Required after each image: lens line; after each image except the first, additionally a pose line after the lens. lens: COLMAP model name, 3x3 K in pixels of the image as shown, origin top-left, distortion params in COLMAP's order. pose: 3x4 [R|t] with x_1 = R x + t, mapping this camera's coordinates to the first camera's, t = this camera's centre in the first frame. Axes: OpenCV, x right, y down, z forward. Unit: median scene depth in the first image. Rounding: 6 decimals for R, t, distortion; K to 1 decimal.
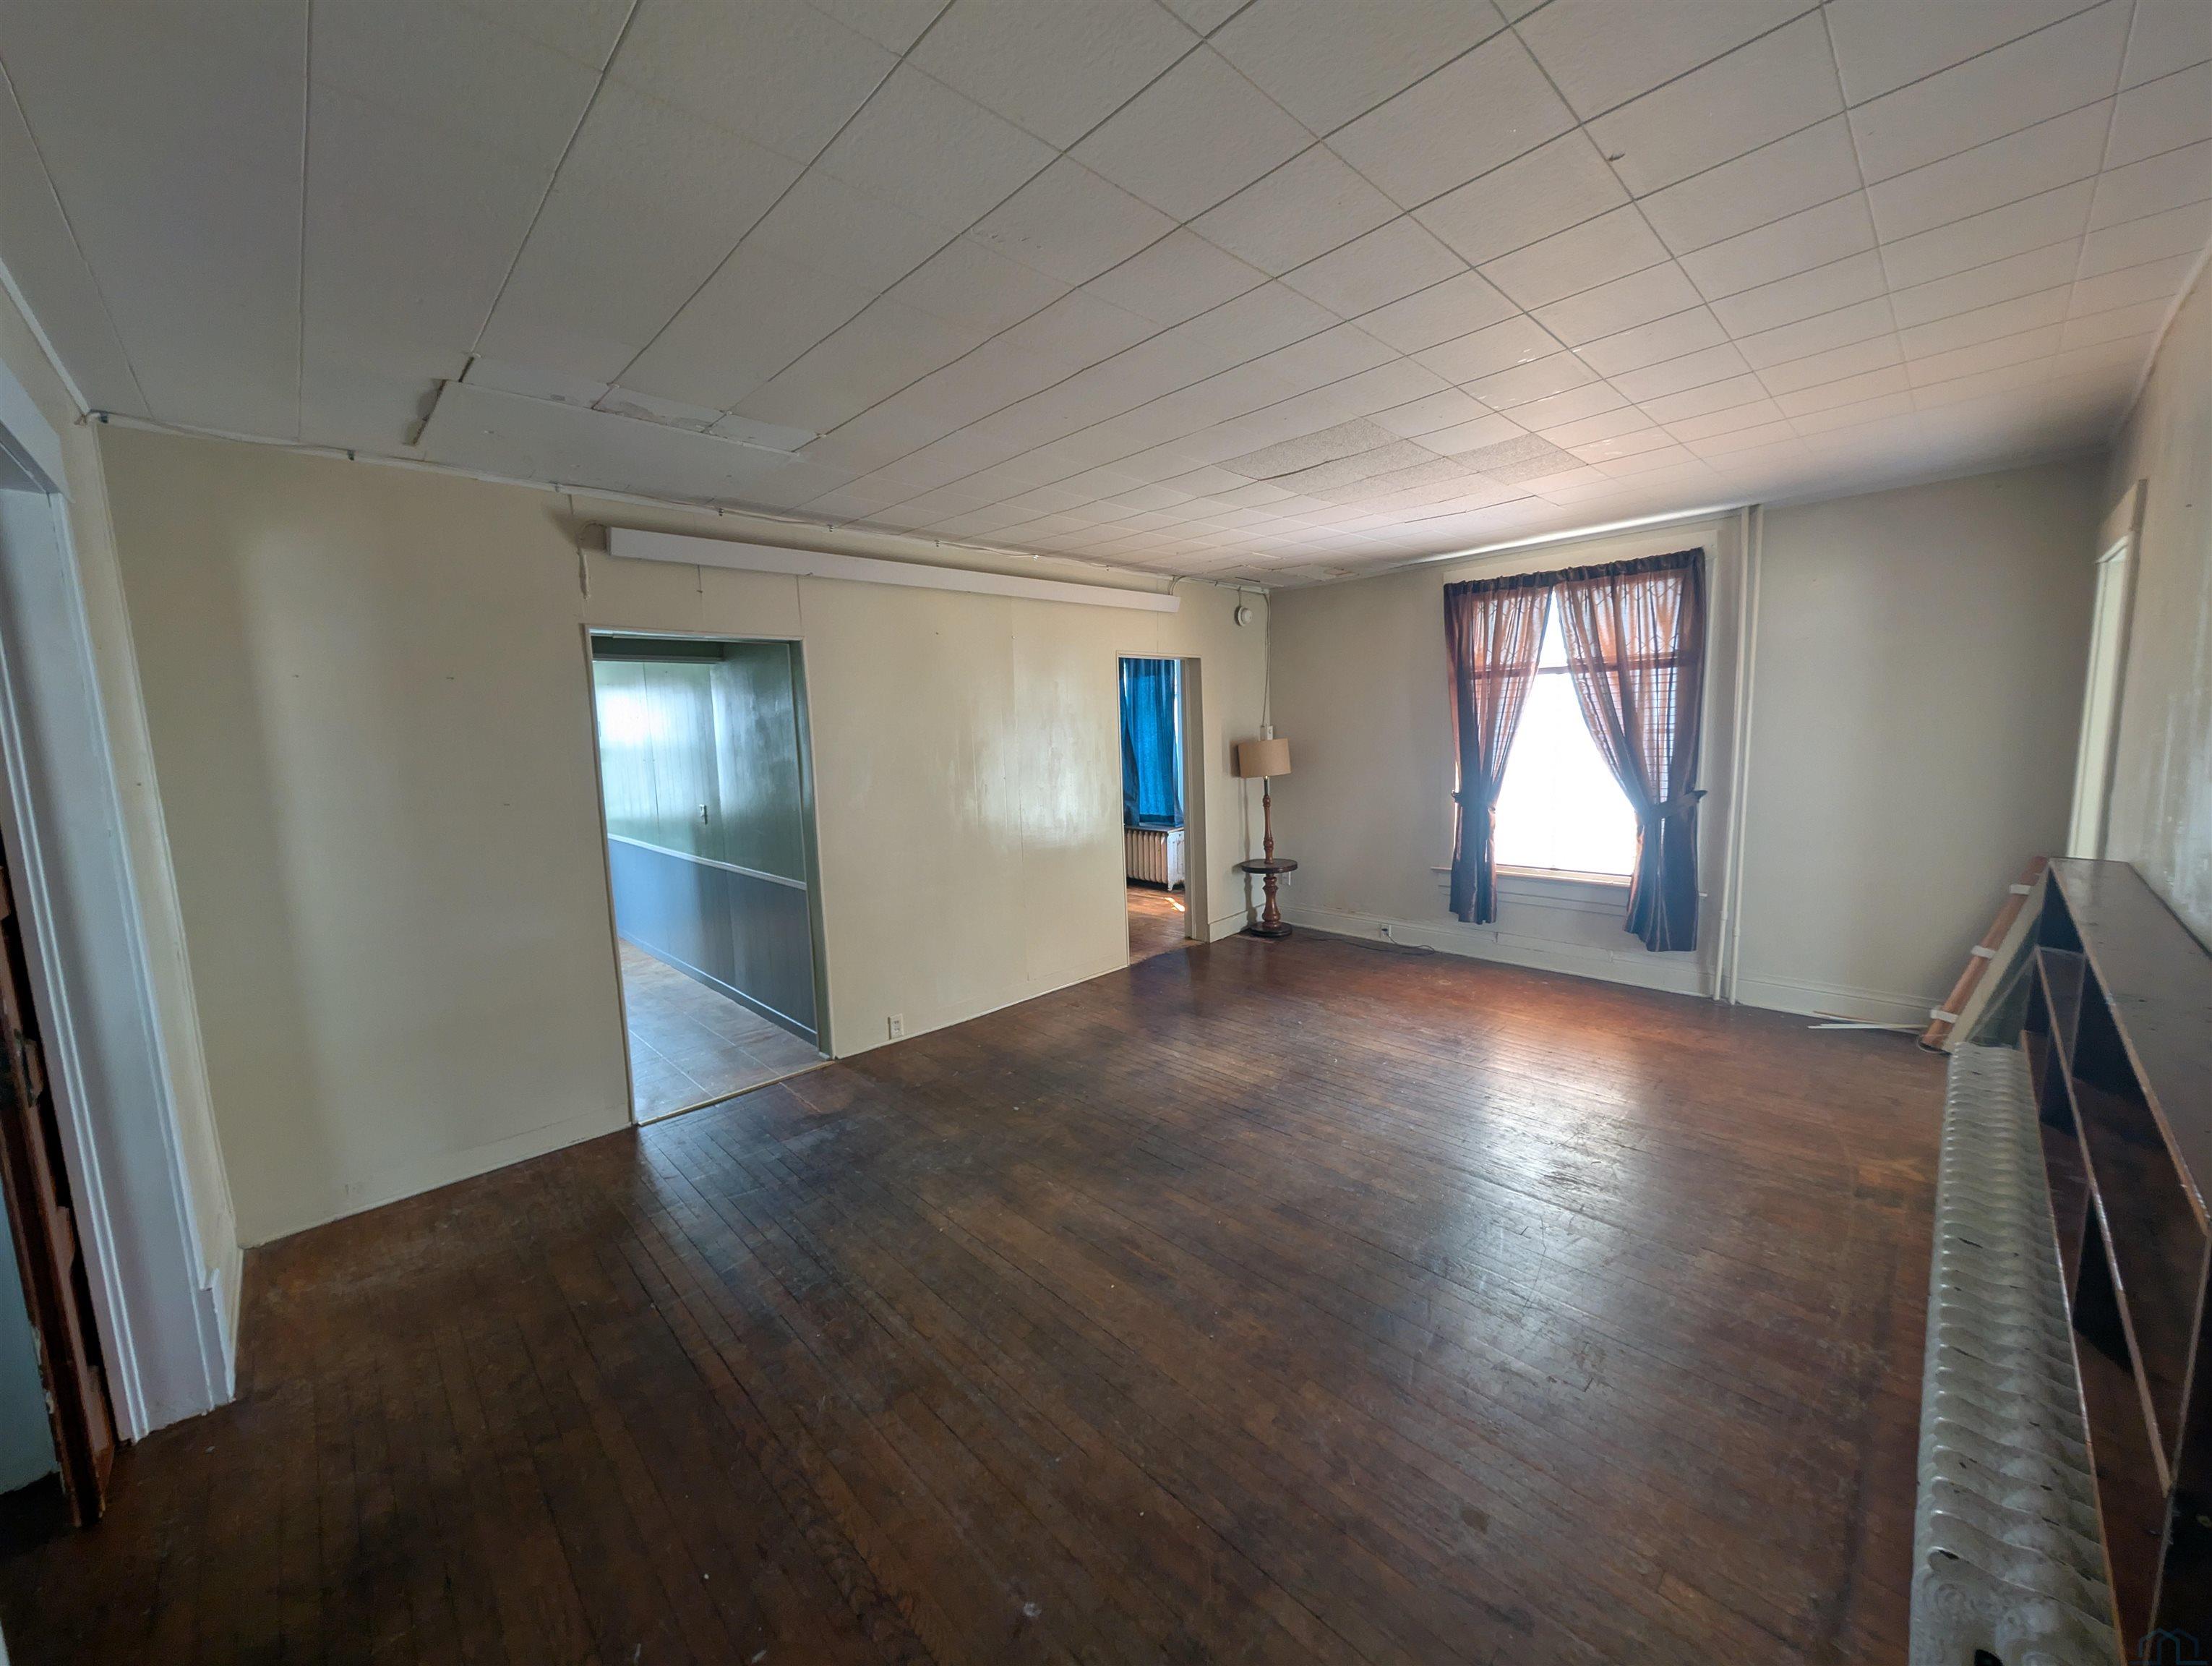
lens RADIAL K [[833.8, 0, 1106.0], [0, 833.8, 833.0], [0, 0, 1]] dist [0.003170, -0.000253]
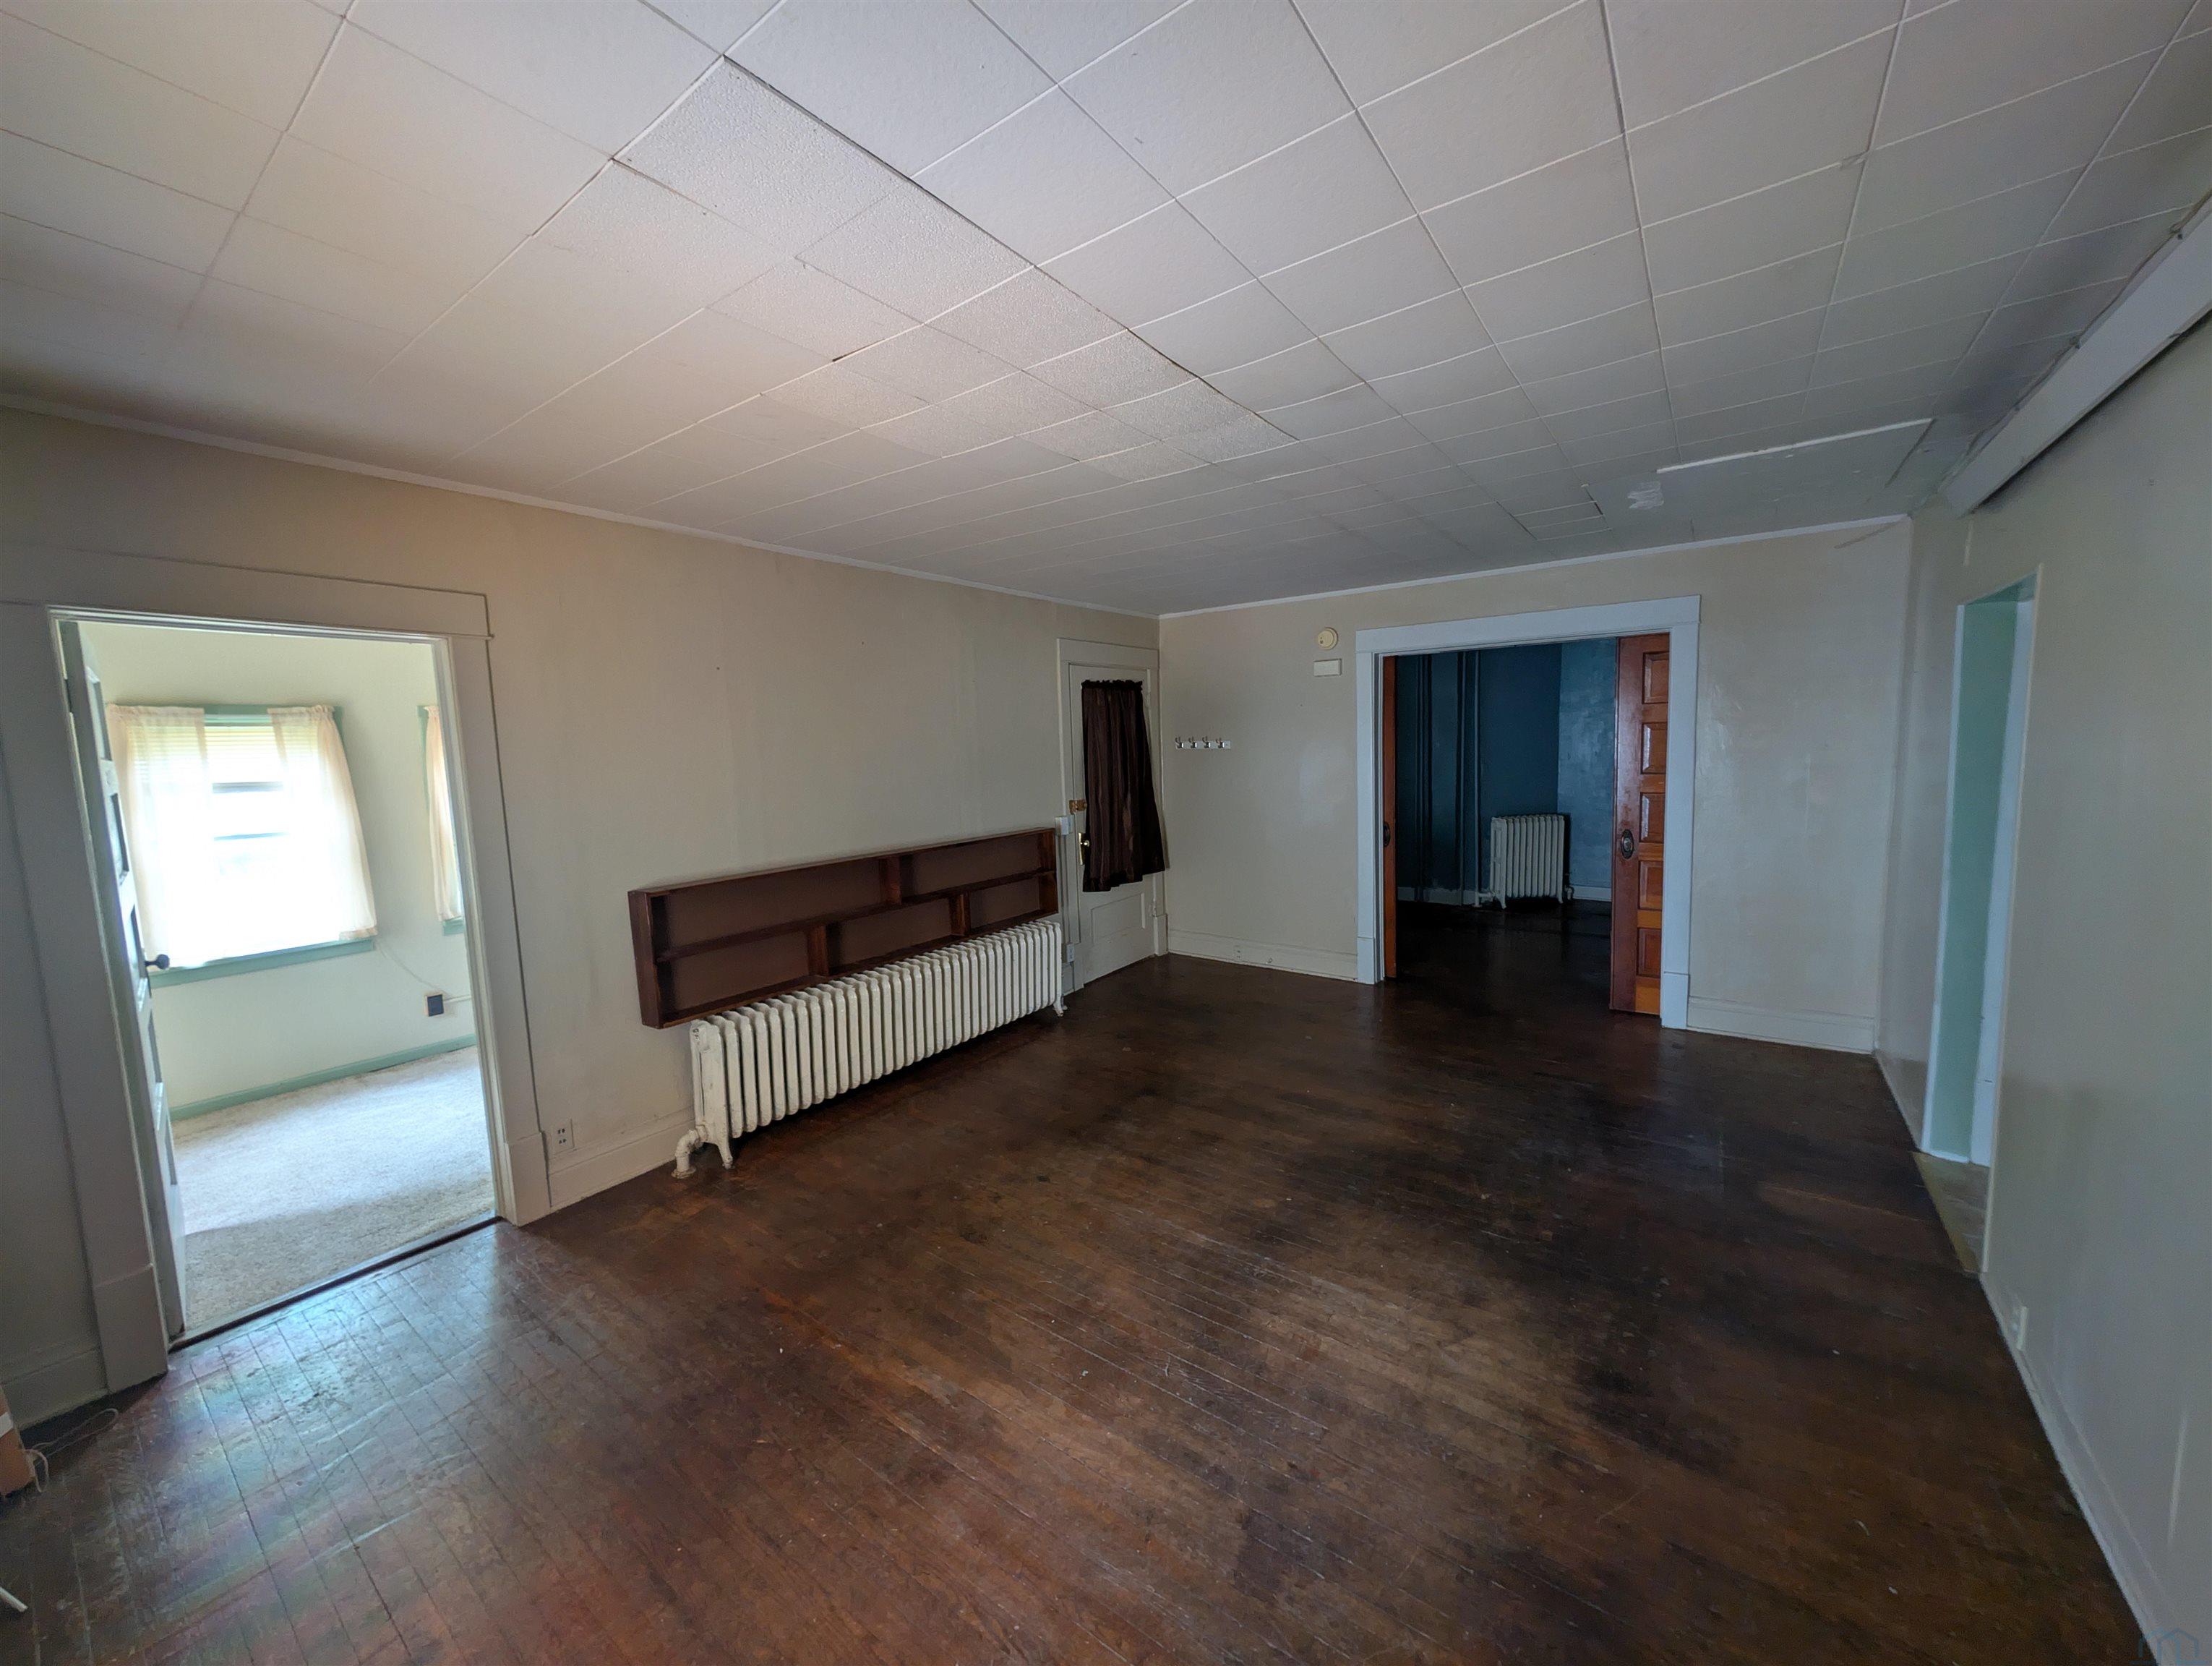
lens RADIAL K [[833.8, 0, 1106.0], [0, 833.8, 833.0], [0, 0, 1]] dist [0.003170, -0.000253]
pose [[-0.983840, 0.079544, -0.160408, 0.420103], [0.040368, 0.971374, 0.234102, -0.235362], [0.174437, 0.223844, -0.958888, 1.617262]]
